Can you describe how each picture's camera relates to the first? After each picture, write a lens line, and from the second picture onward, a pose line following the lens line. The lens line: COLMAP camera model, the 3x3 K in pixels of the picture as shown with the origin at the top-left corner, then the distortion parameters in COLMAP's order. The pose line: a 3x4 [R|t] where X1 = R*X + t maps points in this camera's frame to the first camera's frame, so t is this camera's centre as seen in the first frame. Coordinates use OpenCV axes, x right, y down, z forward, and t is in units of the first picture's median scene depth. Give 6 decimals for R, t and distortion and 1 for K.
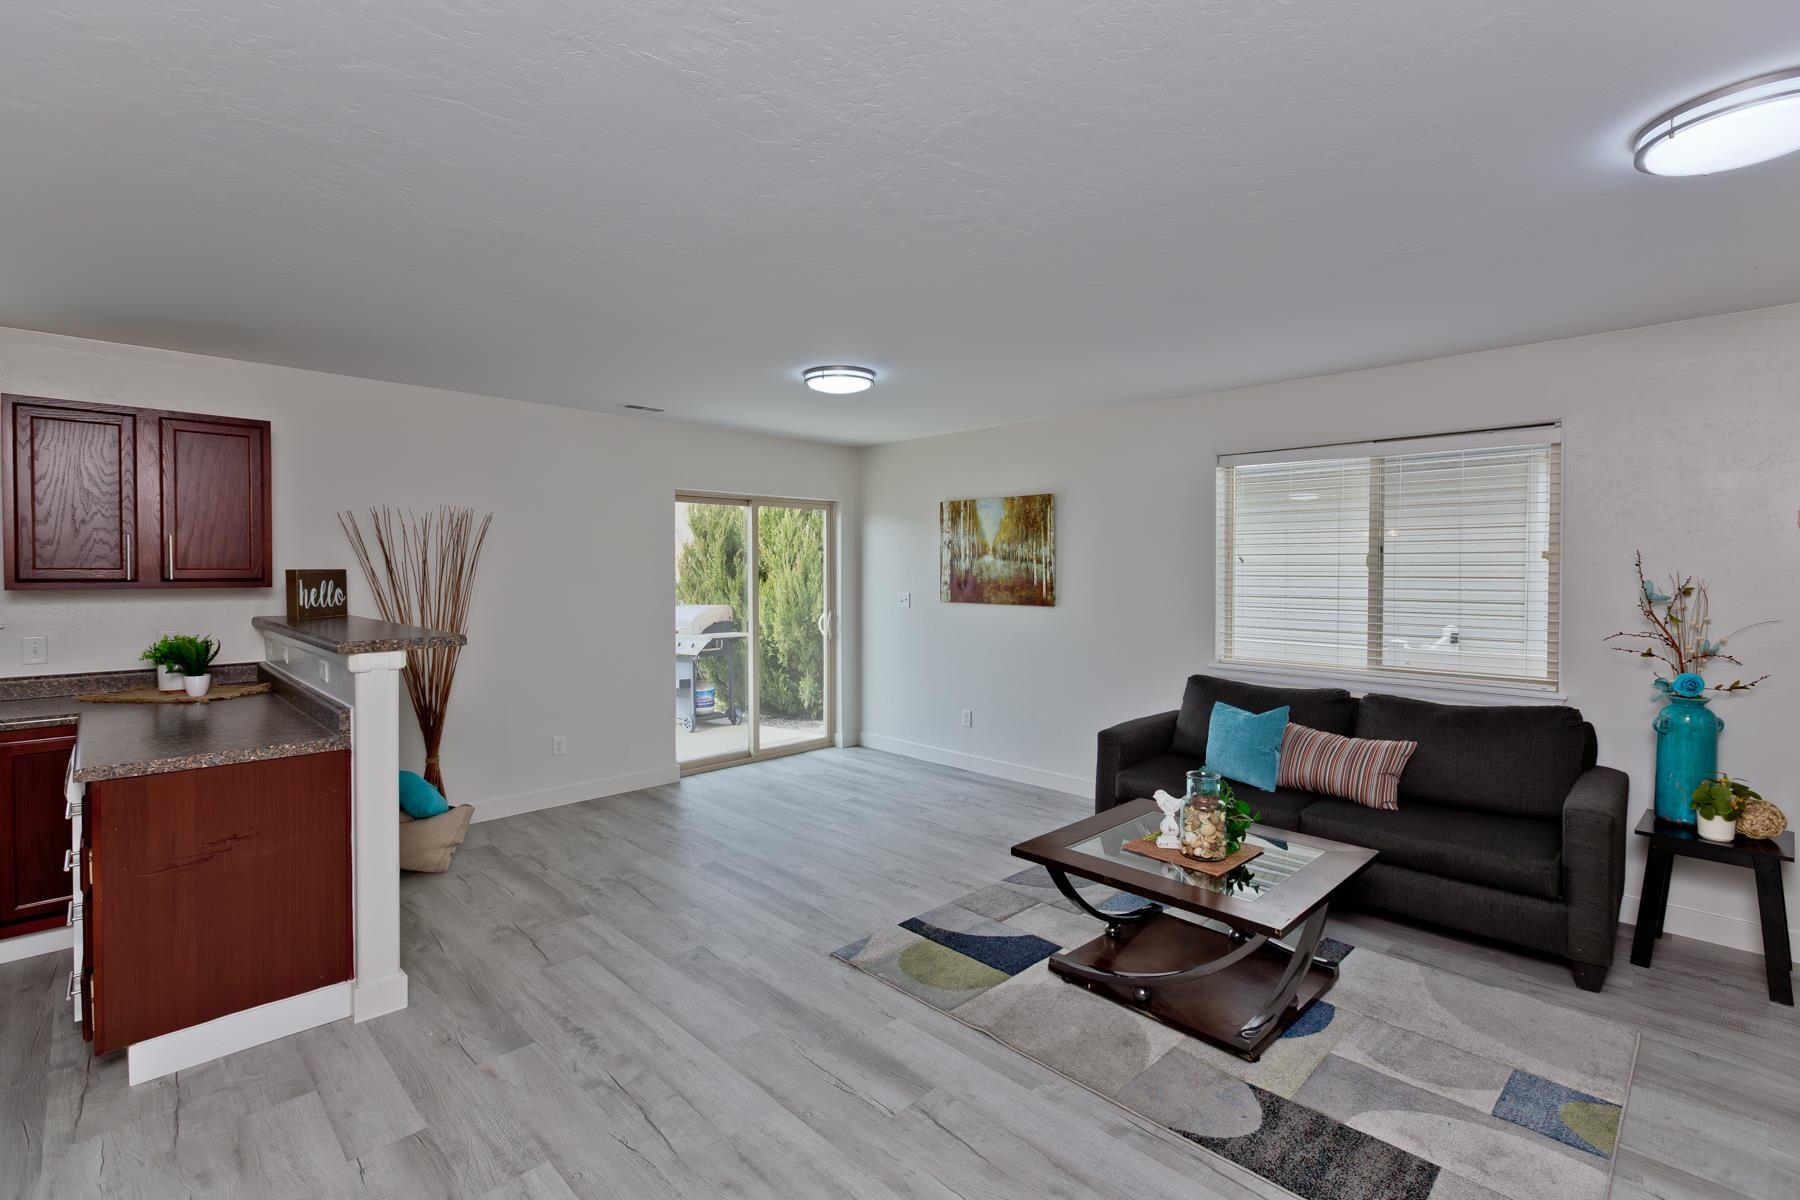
lens RADIAL K [[811.8, 0, 884.5], [0, 811.8, 583.5], [0, 0, 1]] dist [0.000549, -0.000063]
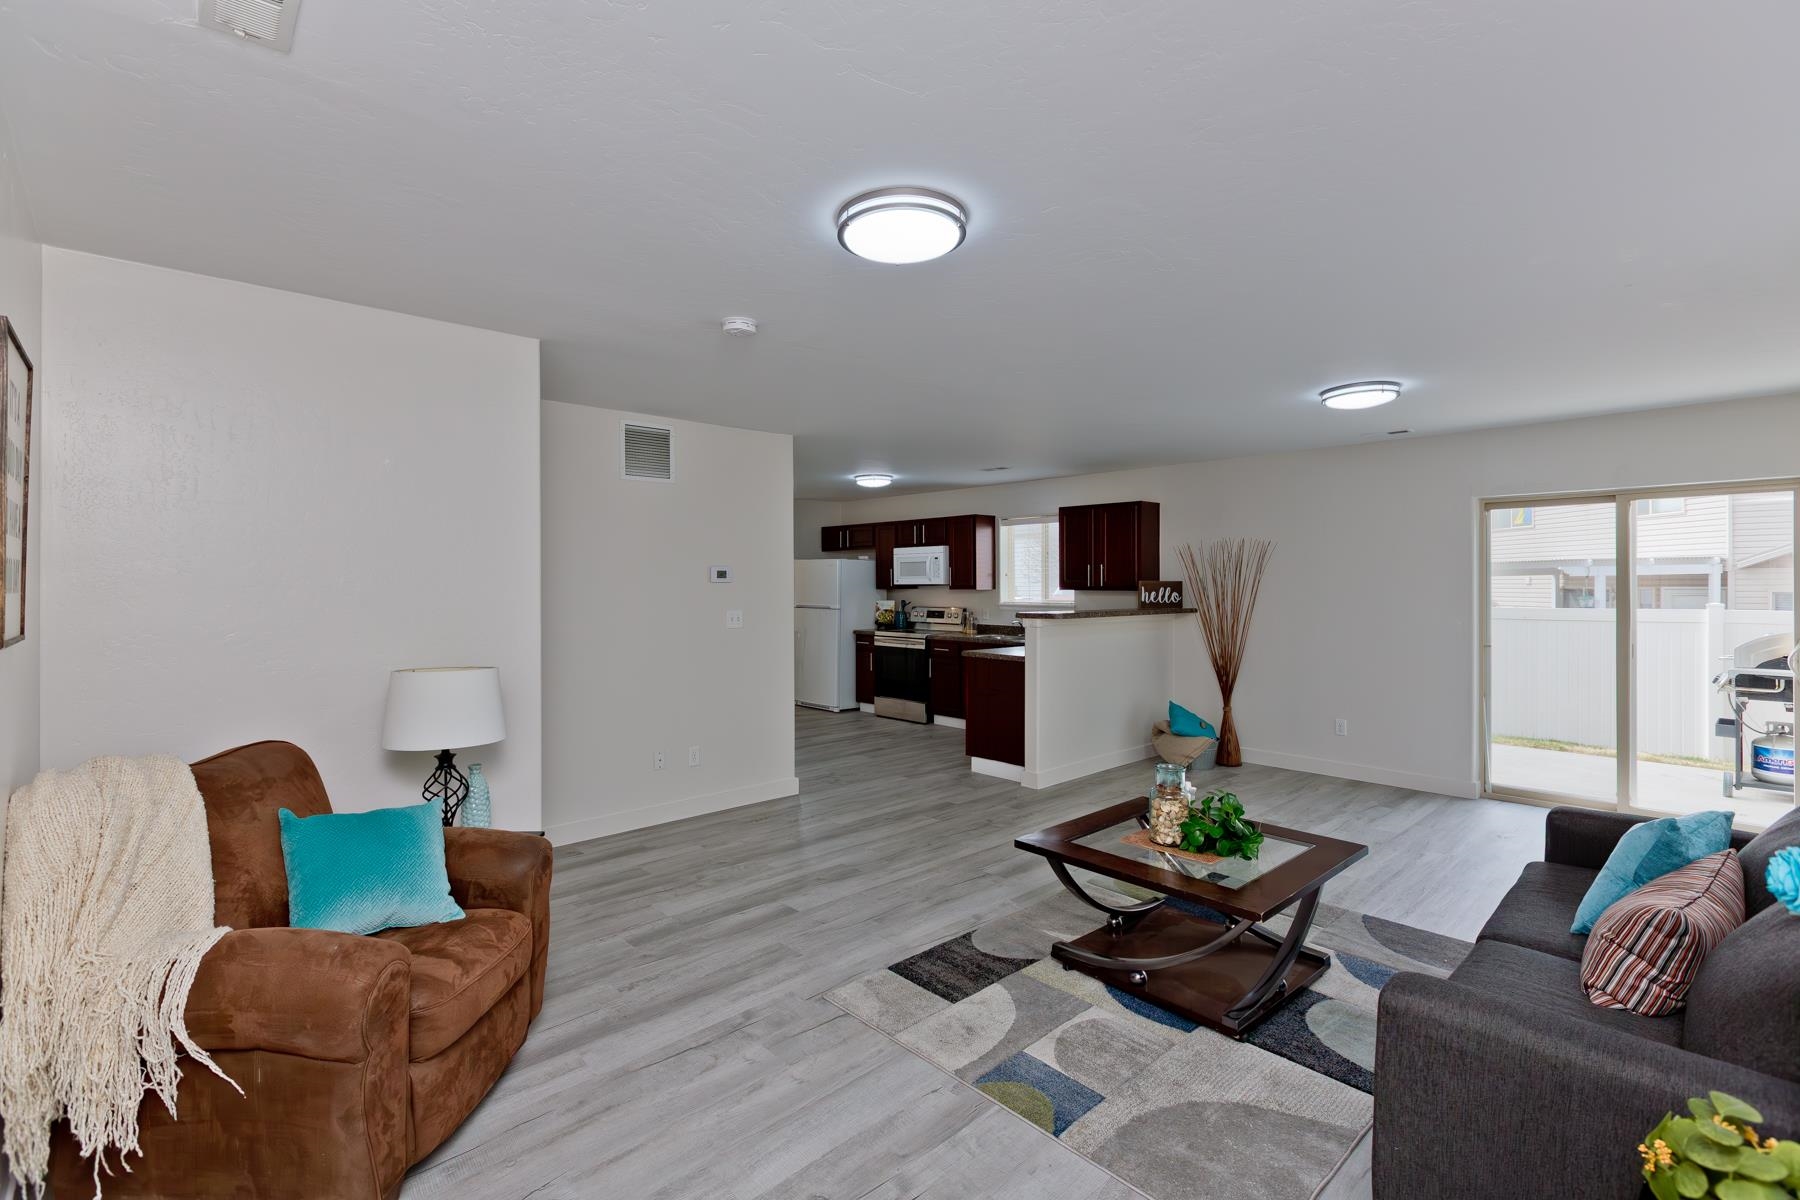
lens RADIAL K [[811.8, 0, 884.5], [0, 811.8, 583.5], [0, 0, 1]] dist [0.000549, -0.000063]
pose [[-0.029063, -0.000049, -0.999578, 1.031485], [-0.018738, 0.999824, 0.000496, -0.001670], [0.999402, 0.018745, -0.029059, 0.448270]]
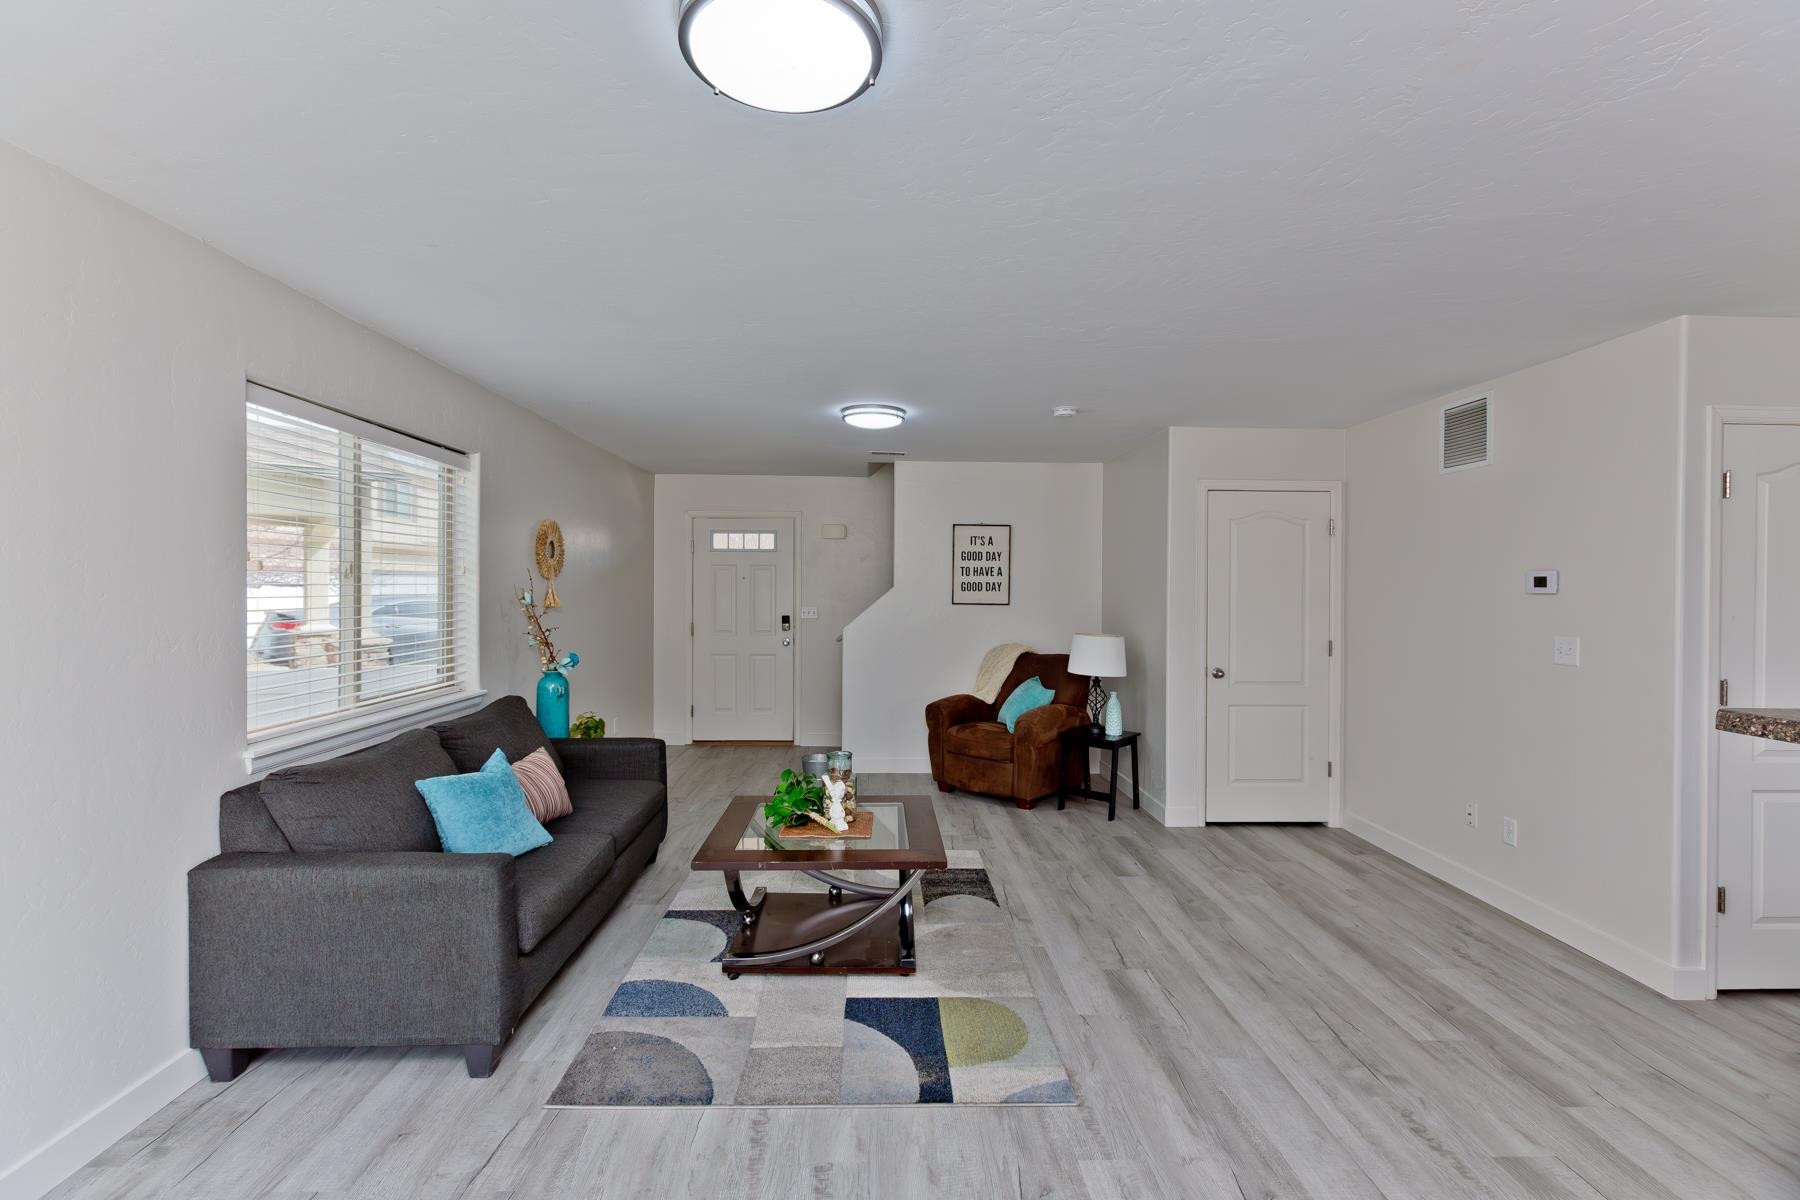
lens RADIAL K [[812.6, 0, 889.5], [0, 812.6, 595.4], [0, 0, 1]] dist [0.000563, 0.000196]
pose [[-0.732042, -0.014780, 0.681100, -0.339387], [0.005007, 0.999621, 0.027073, -0.023486], [-0.681242, 0.023228, -0.731690, 1.274063]]
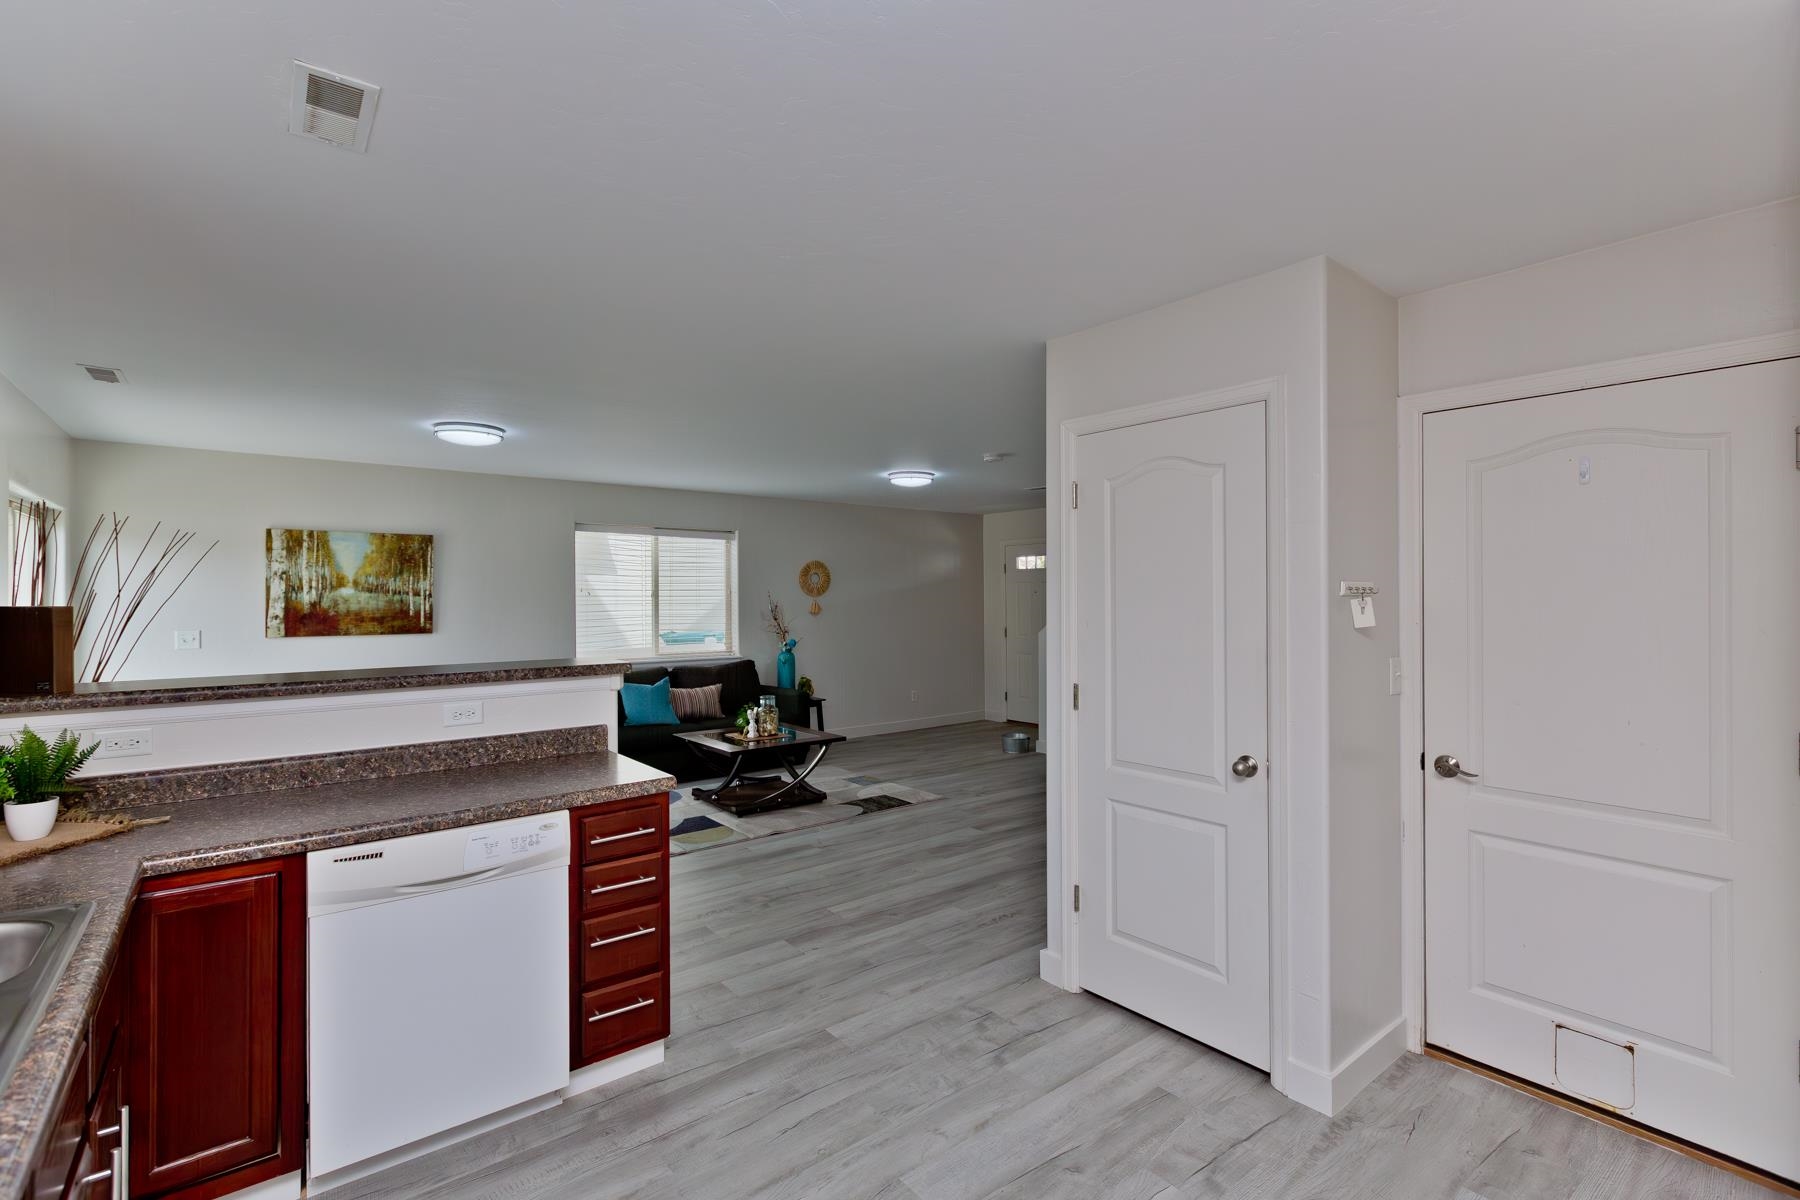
lens RADIAL K [[817.2, 0, 897.2], [0, 817.2, 591.6], [0, 0, 1]] dist [-0.000255, -0.000030]
pose [[0.093081, 0.003873, 0.995651, -1.172730], [0.023141, 0.999714, -0.006053, -0.011308], [-0.995390, 0.023603, 0.092964, 0.320965]]
